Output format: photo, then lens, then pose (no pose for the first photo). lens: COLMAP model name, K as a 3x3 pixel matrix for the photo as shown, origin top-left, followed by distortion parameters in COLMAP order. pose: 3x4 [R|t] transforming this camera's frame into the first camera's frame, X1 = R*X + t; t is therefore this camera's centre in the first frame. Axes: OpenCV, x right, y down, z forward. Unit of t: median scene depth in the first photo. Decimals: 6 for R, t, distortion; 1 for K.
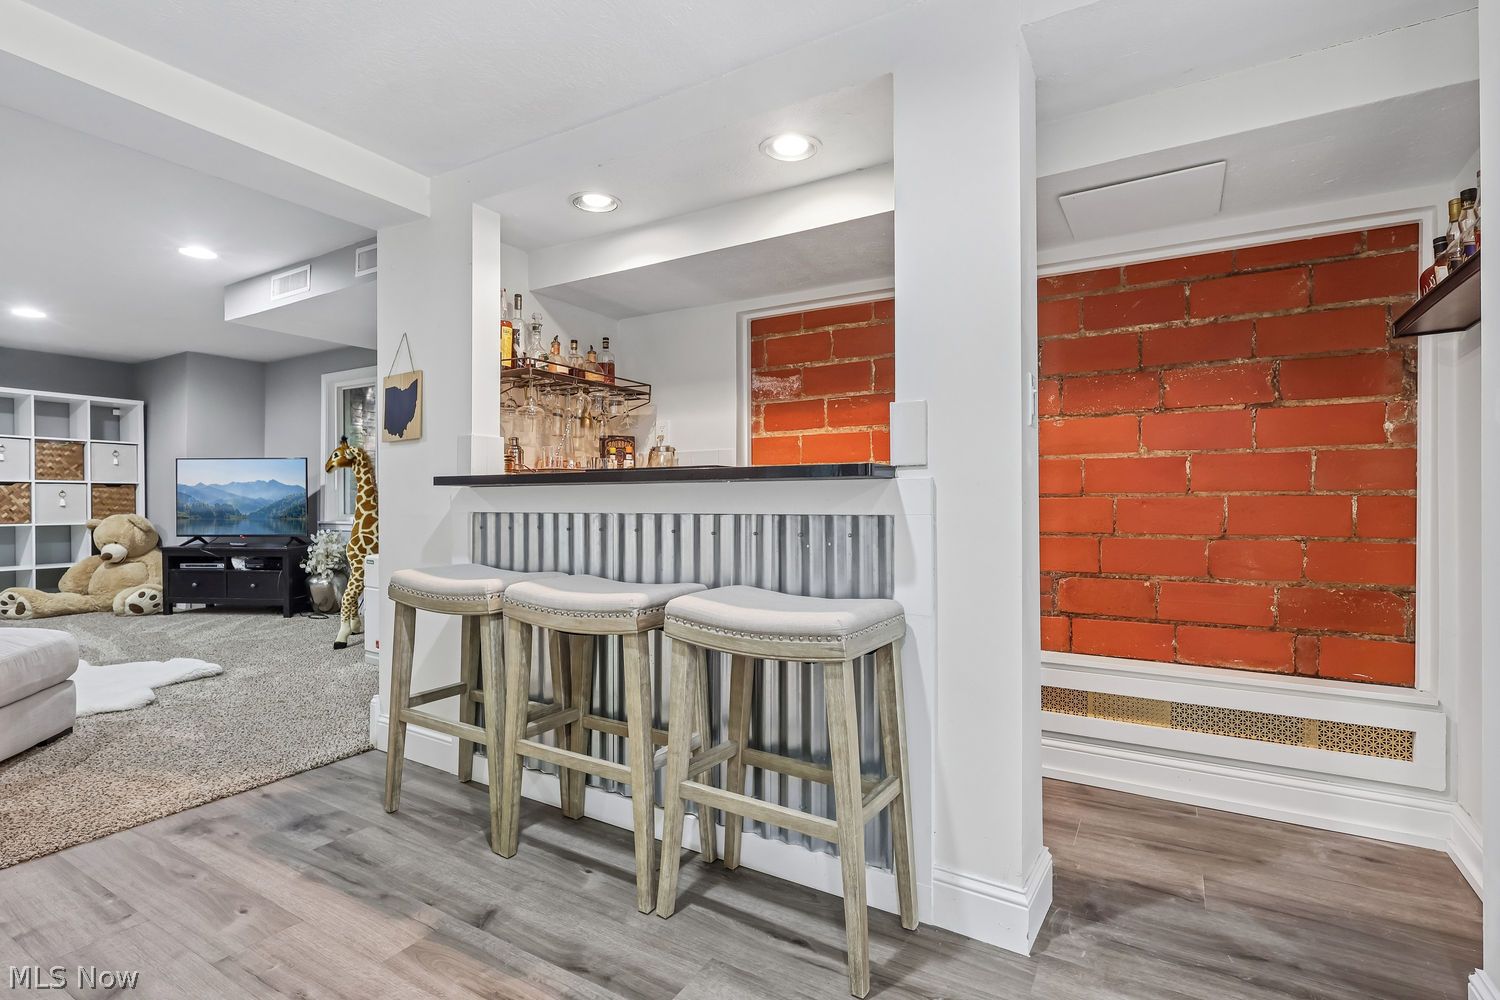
lens RADIAL K [[720.2, 0, 754.1], [0, 720.2, 505.8], [0, 0, 1]] dist [-0.002958, 0.000571]
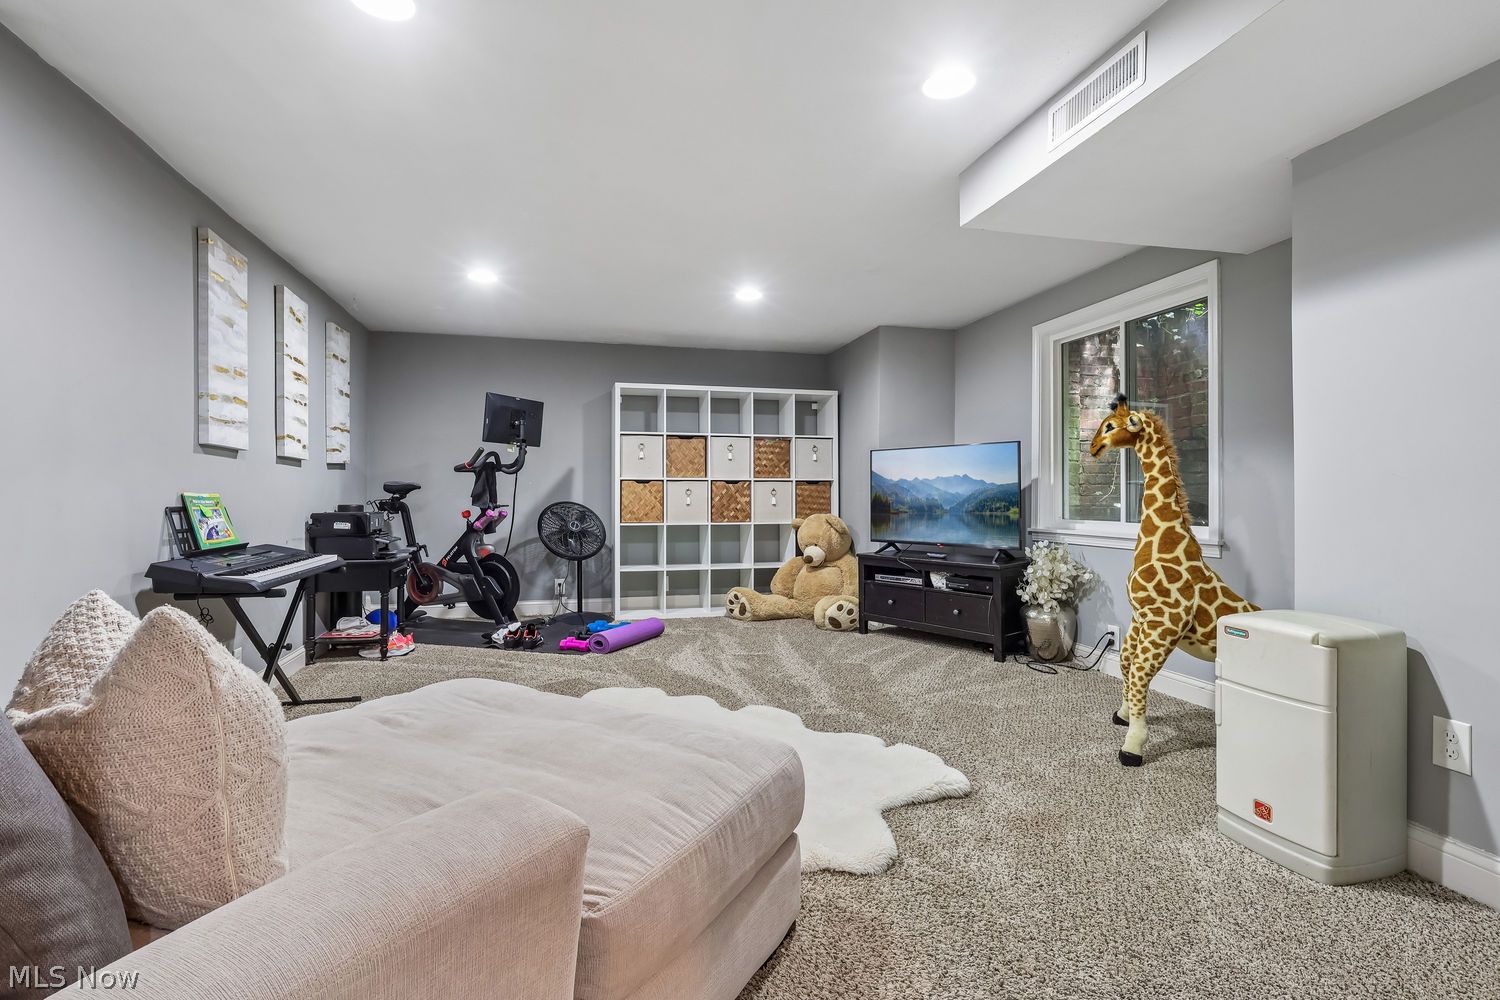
lens RADIAL K [[720.2, 0, 750.5], [0, 720.2, 498.2], [0, 0, 1]] dist [-0.002958, 0.000571]
pose [[0.702054, 0.002942, -0.712118, -0.303039], [-0.004453, 0.999990, -0.000258, -0.007987], [0.712110, 0.003352, 0.702060, 0.305849]]
